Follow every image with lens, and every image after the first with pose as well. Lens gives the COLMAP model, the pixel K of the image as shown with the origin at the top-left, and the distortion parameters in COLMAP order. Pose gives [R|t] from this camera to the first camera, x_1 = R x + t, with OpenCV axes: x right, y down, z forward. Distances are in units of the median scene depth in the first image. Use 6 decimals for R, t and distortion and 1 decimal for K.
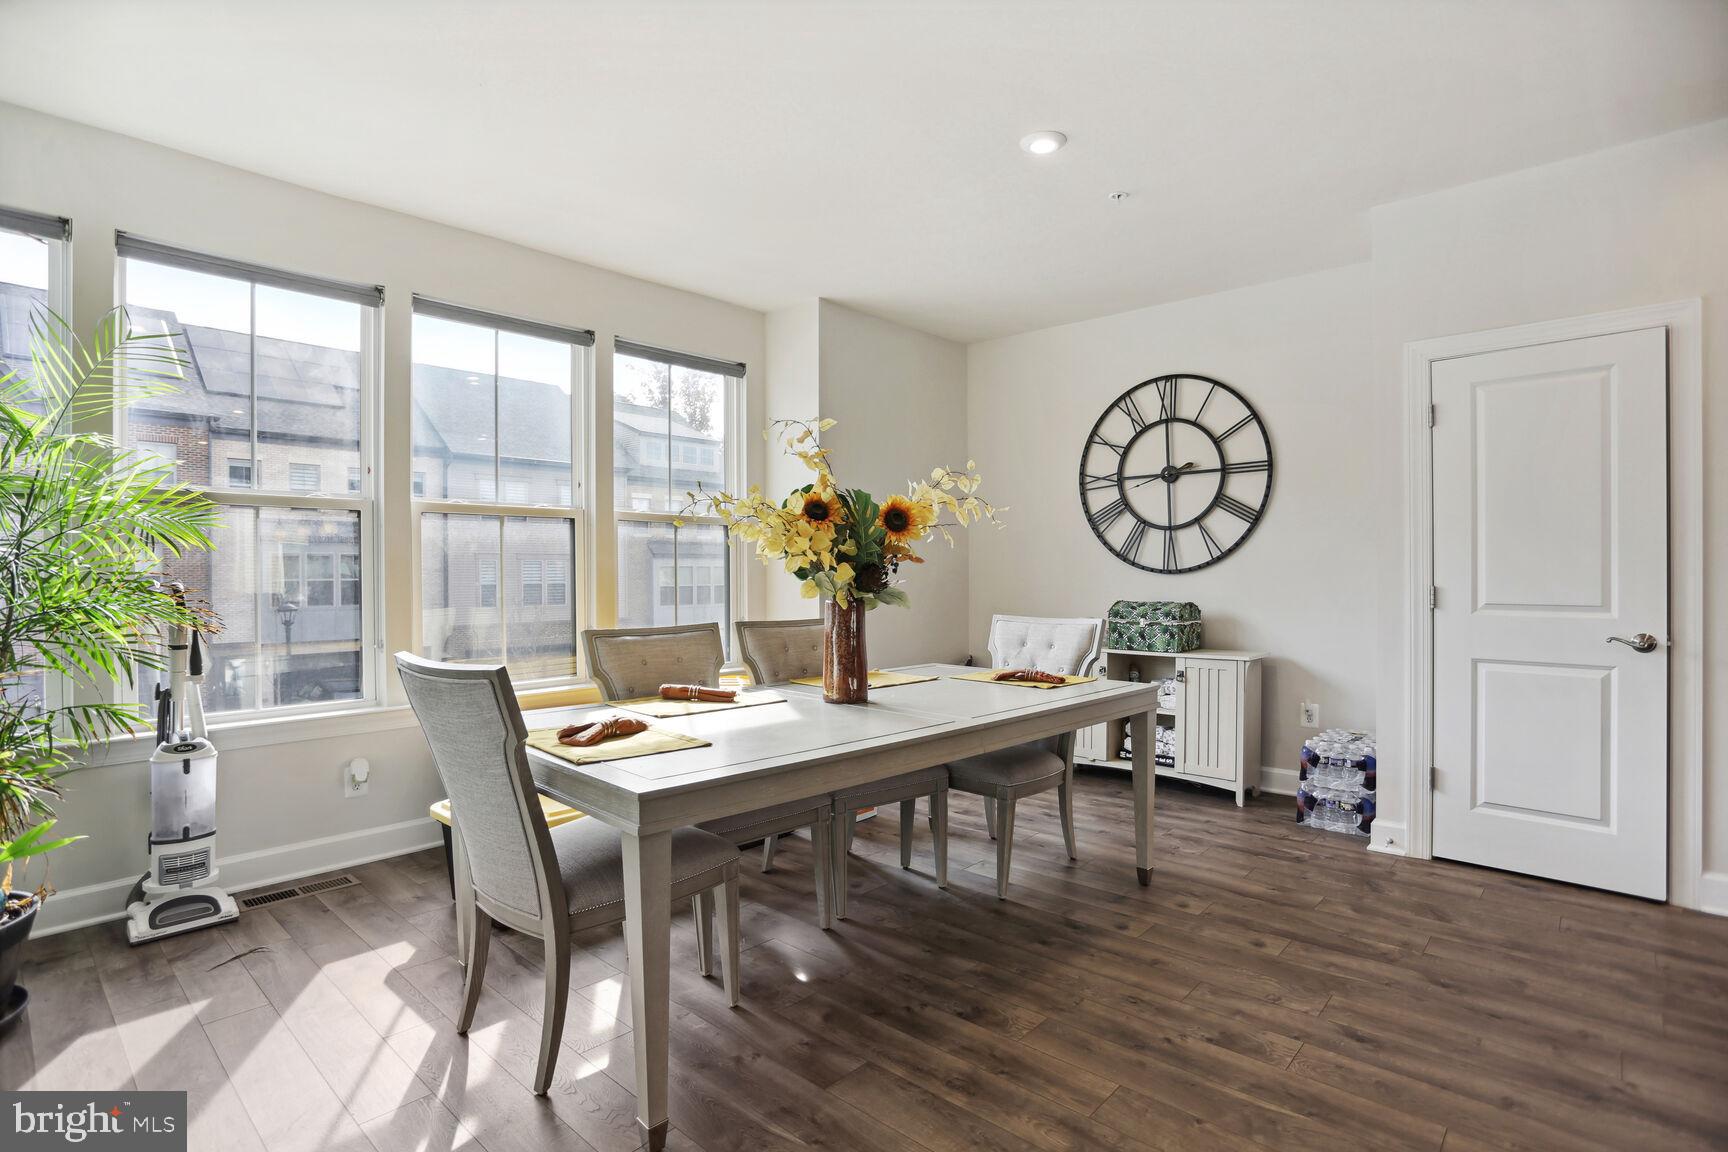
lens RADIAL K [[853.9, 0, 868.2], [0, 853.9, 569.5], [0, 0, 1]] dist [-0.055082, 0.021468]
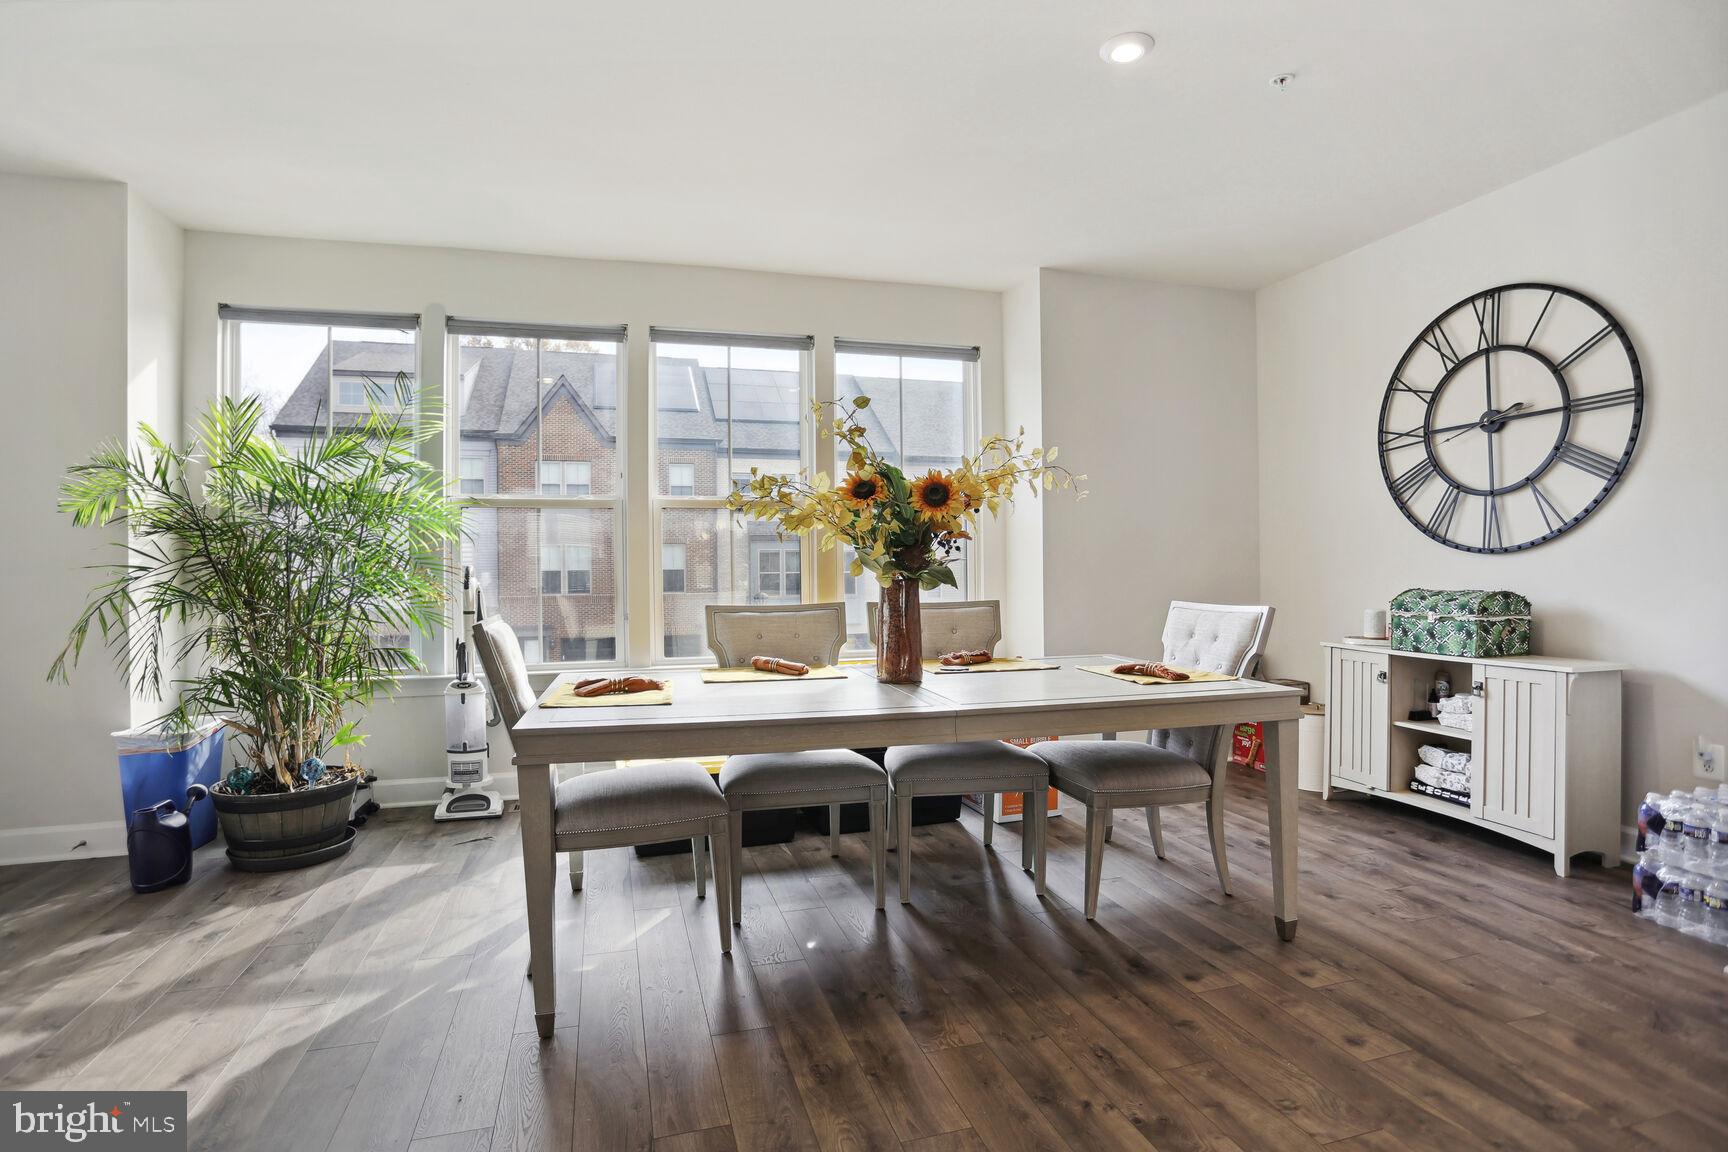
lens RADIAL K [[853.9, 0, 837.0], [0, 853.9, 567.0], [0, 0, 1]] dist [-0.055082, 0.021468]
pose [[0.855189, -0.003565, -0.518304, 0.318108], [0.006252, 0.999975, 0.003438, 0.013818], [0.518278, -0.006181, 0.855190, 0.092101]]
